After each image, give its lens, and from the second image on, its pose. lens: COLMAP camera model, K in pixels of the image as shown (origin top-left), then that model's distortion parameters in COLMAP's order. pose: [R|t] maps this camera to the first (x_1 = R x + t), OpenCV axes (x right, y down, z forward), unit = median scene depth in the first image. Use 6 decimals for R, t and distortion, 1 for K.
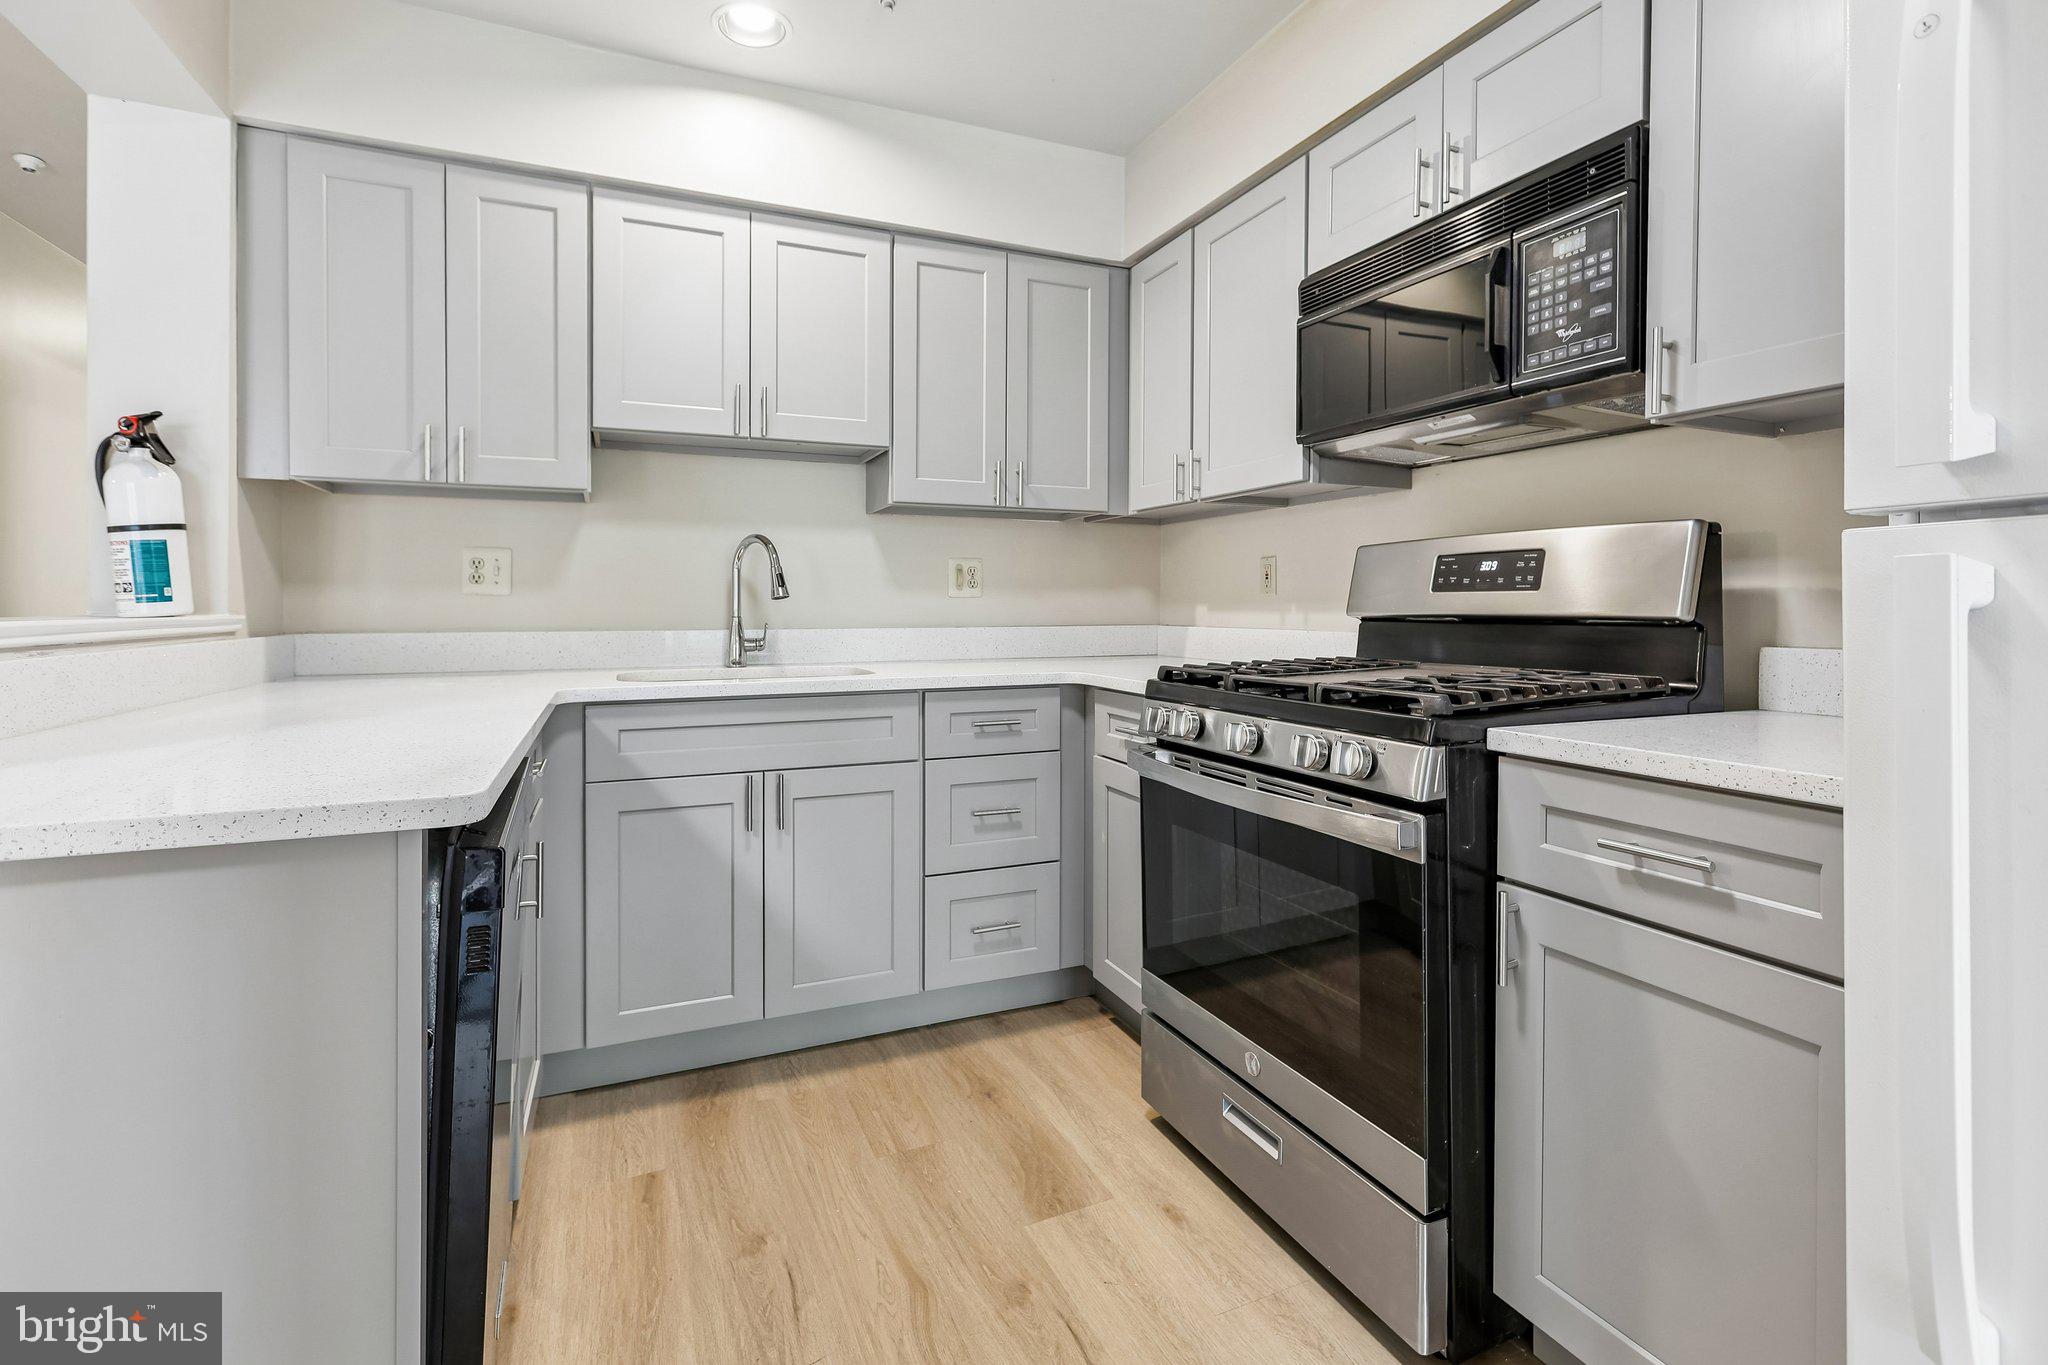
lens RADIAL K [[938.8, 0, 1021.6], [0, 938.8, 600.0], [0, 0, 1]] dist [0.000549, 0.000137]
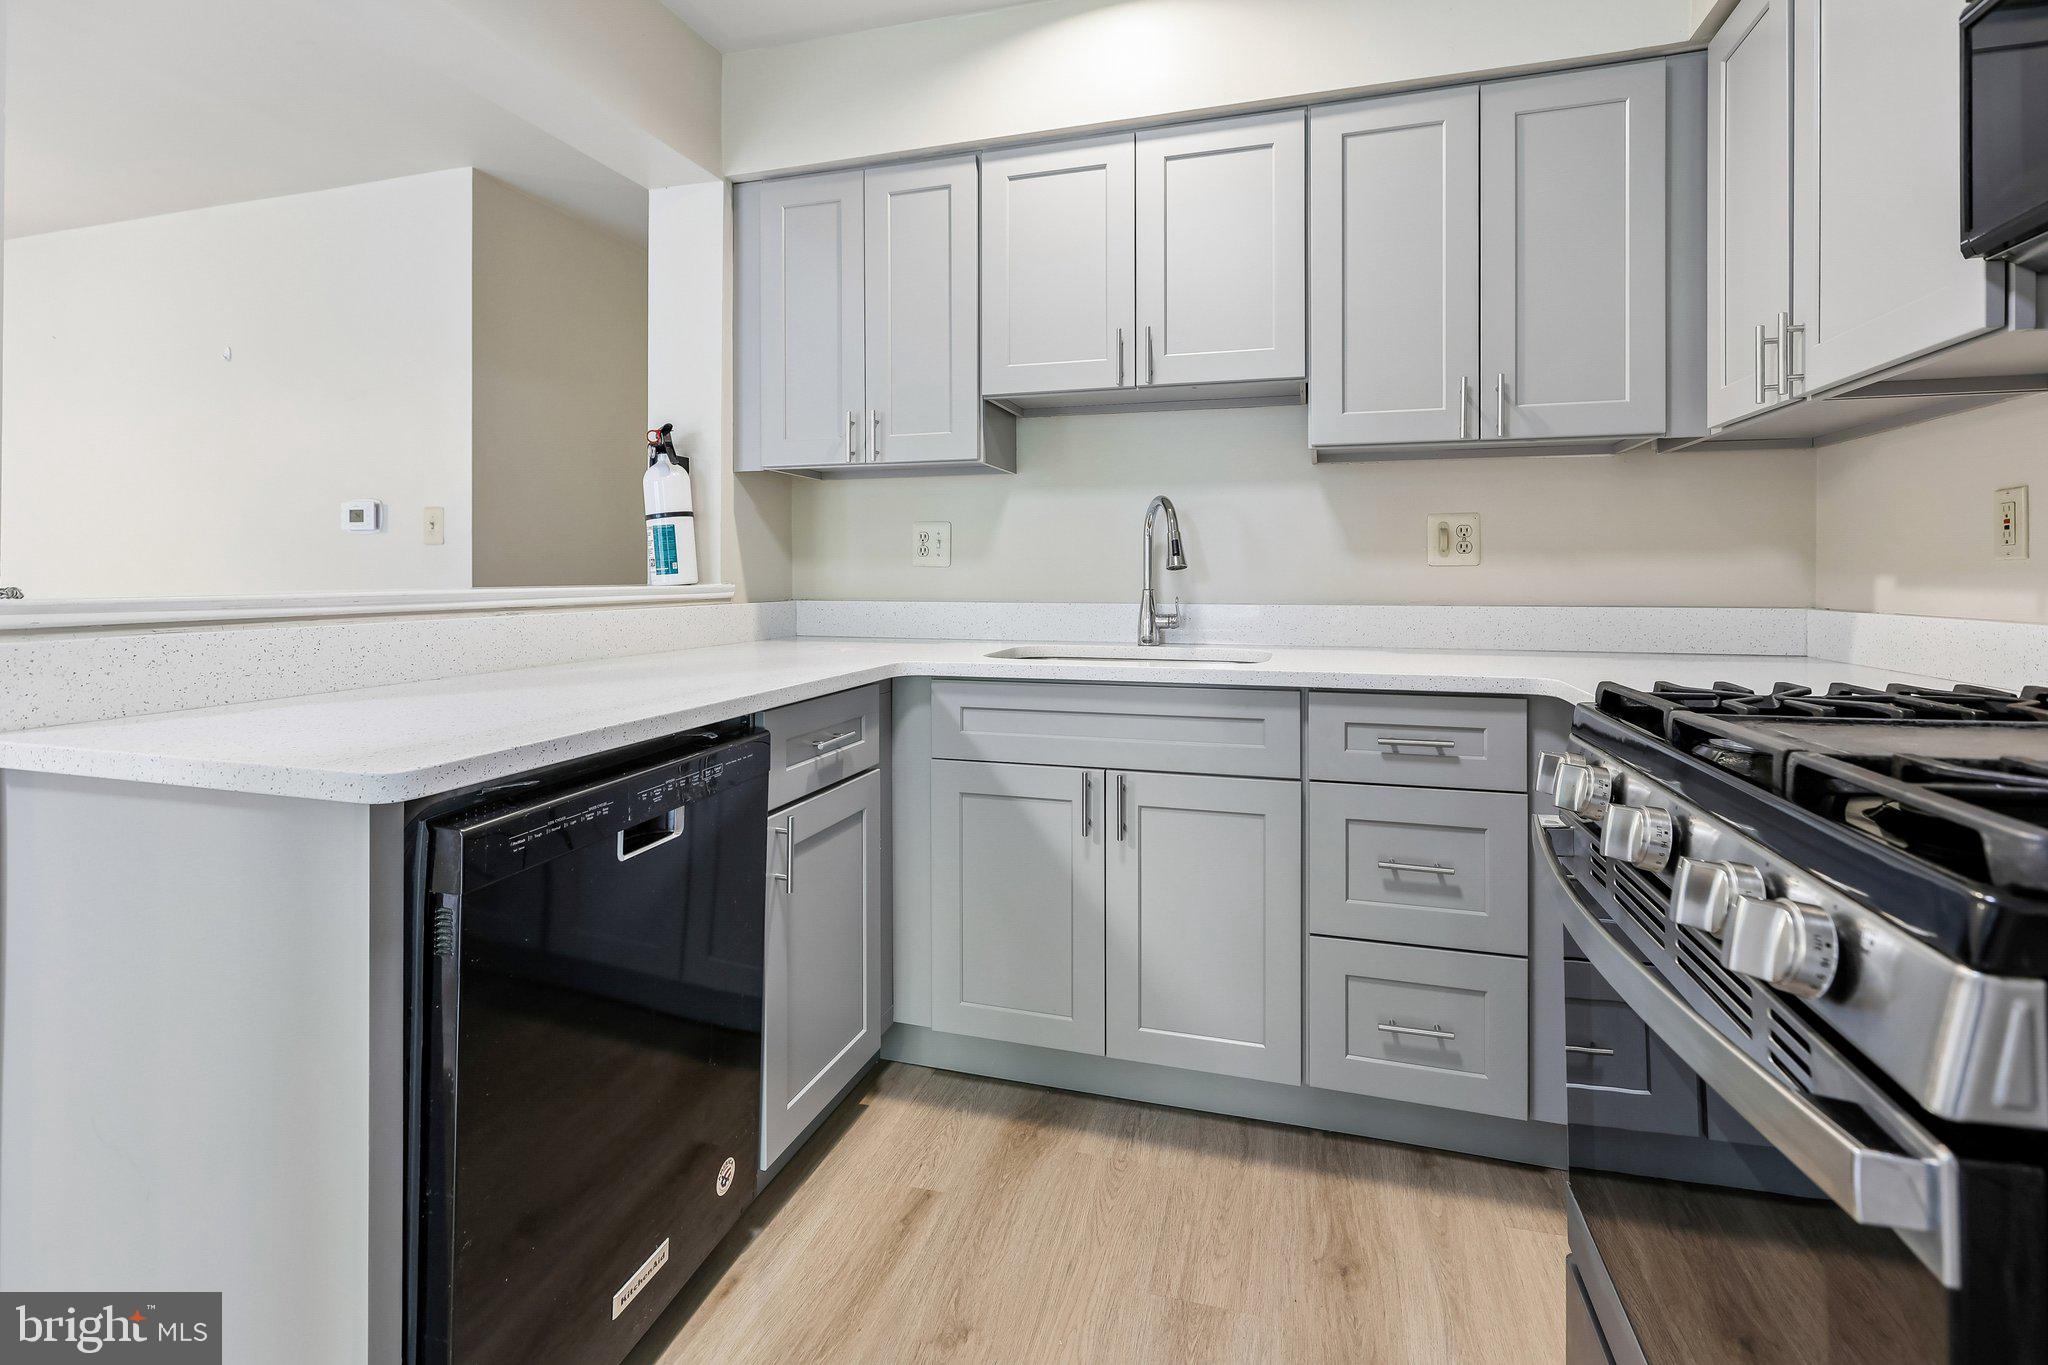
lens RADIAL K [[945.4, 0, 1022.6], [0, 945.4, 565.1], [0, 0, 1]] dist [-0.002017, -0.000090]
pose [[0.762933, -0.006552, -0.646444, 0.224123], [0.003414, 0.999976, -0.006107, -0.000213], [0.646468, 0.002452, 0.762937, 0.277952]]
